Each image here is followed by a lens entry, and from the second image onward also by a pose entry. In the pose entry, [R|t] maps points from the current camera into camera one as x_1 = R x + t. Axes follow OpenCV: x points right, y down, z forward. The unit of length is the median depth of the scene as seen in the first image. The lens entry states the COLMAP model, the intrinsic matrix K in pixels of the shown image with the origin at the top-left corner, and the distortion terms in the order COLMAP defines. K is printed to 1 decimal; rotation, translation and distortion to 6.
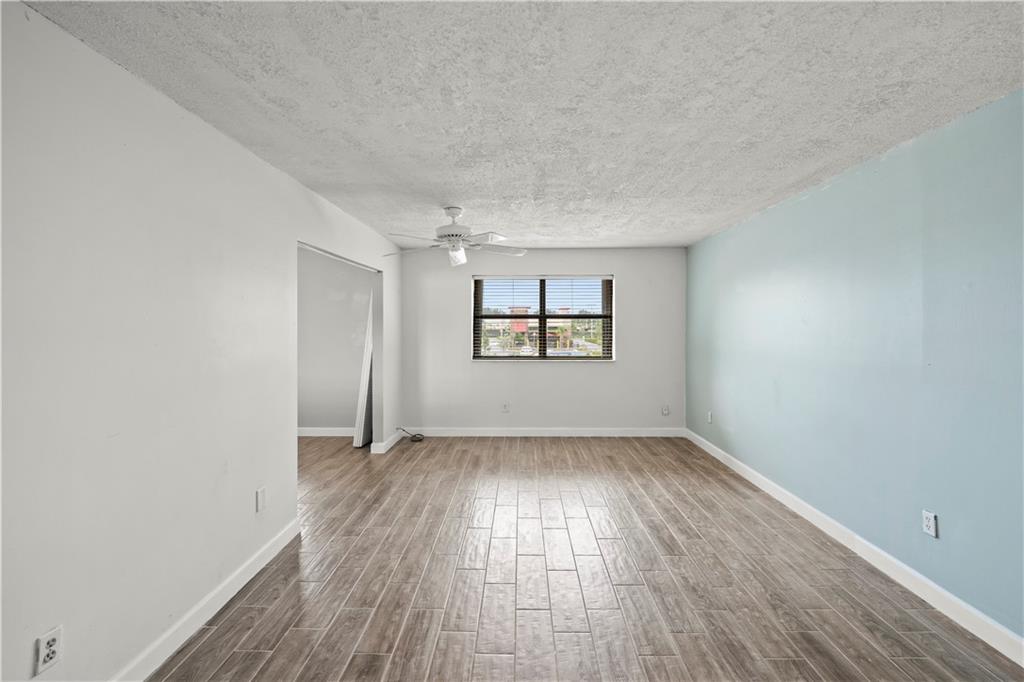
lens RADIAL K [[425.7, 0, 514.8], [0, 425.7, 325.9], [0, 0, 1]] dist [-0.003043, -0.005023]
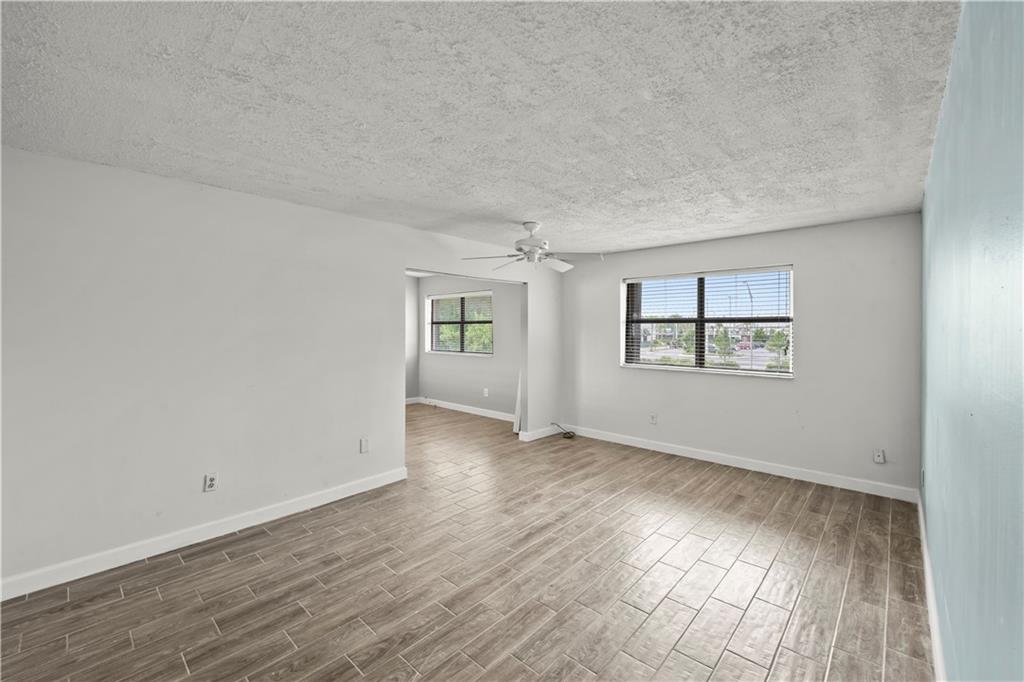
lens RADIAL K [[425.7, 0, 514.8], [0, 425.7, 325.9], [0, 0, 1]] dist [-0.003043, -0.005023]
pose [[0.744962, -0.001818, -0.667105, 0.503396], [-0.005551, 0.999945, -0.008925, -0.001208], [0.667084, 0.010352, 0.744911, 0.144735]]
